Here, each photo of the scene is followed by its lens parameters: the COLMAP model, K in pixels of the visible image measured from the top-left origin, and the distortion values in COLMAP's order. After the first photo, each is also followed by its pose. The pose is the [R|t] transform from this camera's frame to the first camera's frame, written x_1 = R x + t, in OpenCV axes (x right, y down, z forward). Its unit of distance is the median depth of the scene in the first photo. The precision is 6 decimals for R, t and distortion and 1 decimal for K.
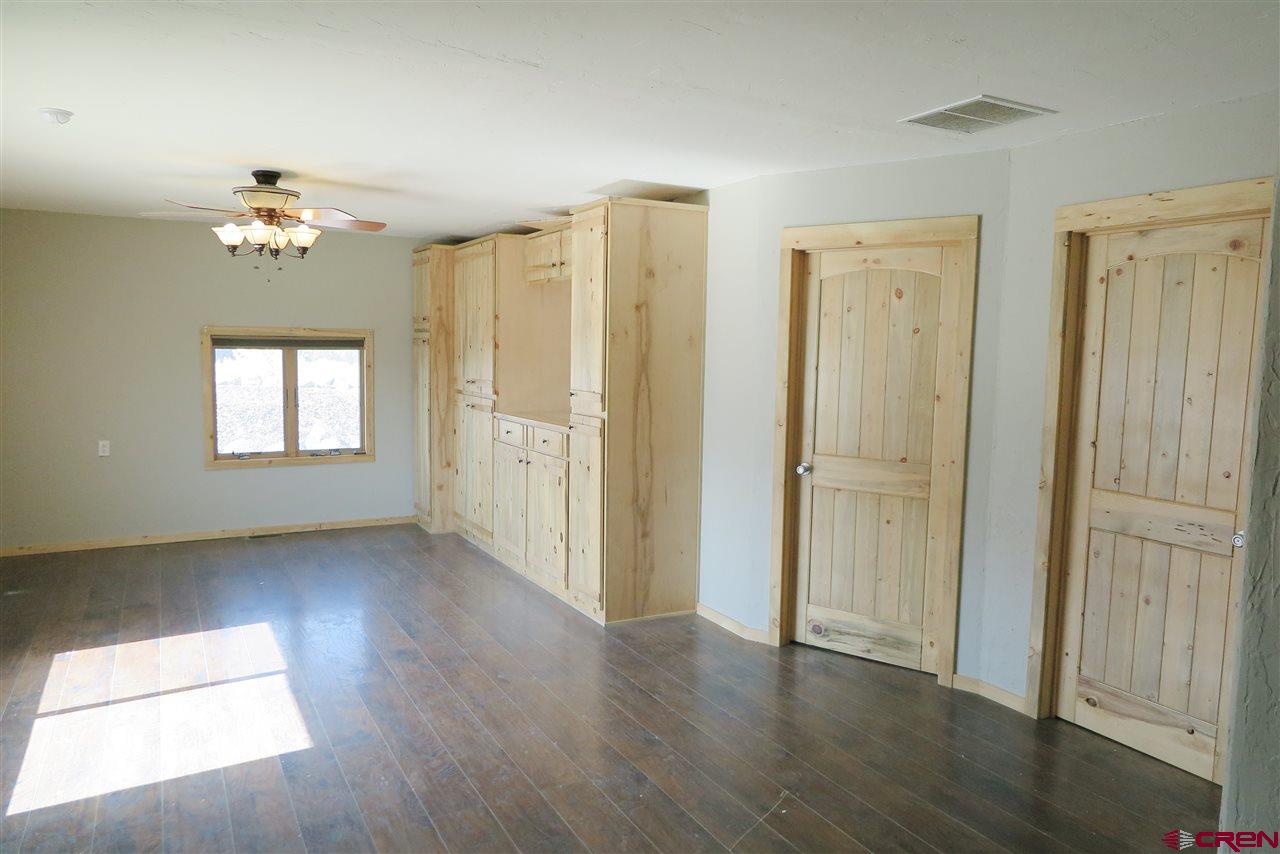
lens RADIAL K [[878.0, 0, 646.2], [0, 878.0, 429.6], [0, 0, 1]] dist [-0.013672, 0.005444]
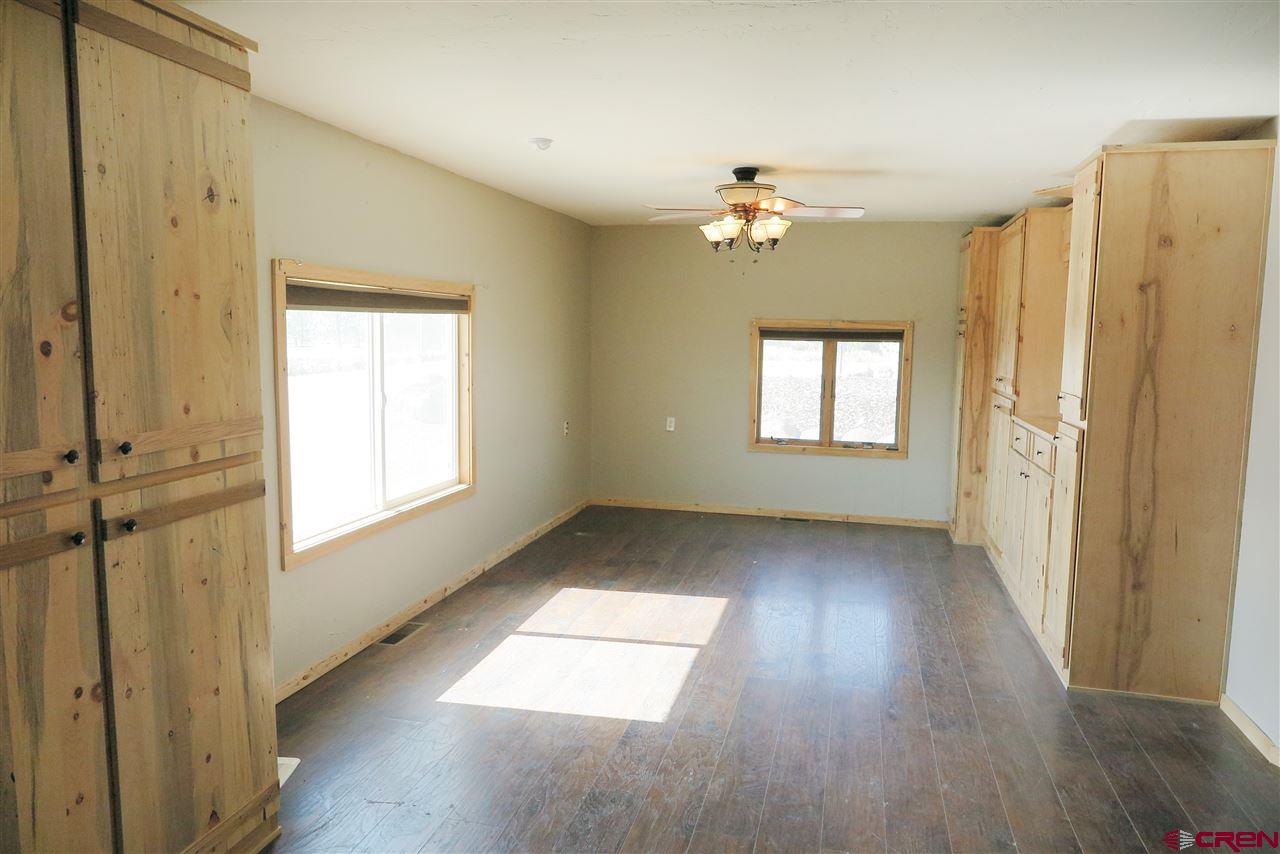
lens RADIAL K [[878.0, 0, 642.2], [0, 878.0, 425.3], [0, 0, 1]] dist [-0.013672, 0.005444]
pose [[0.731206, 0.071033, -0.678448, 0.189115], [-0.071309, 0.997074, 0.027538, -0.009246], [0.678419, 0.028243, 0.734132, 0.145428]]
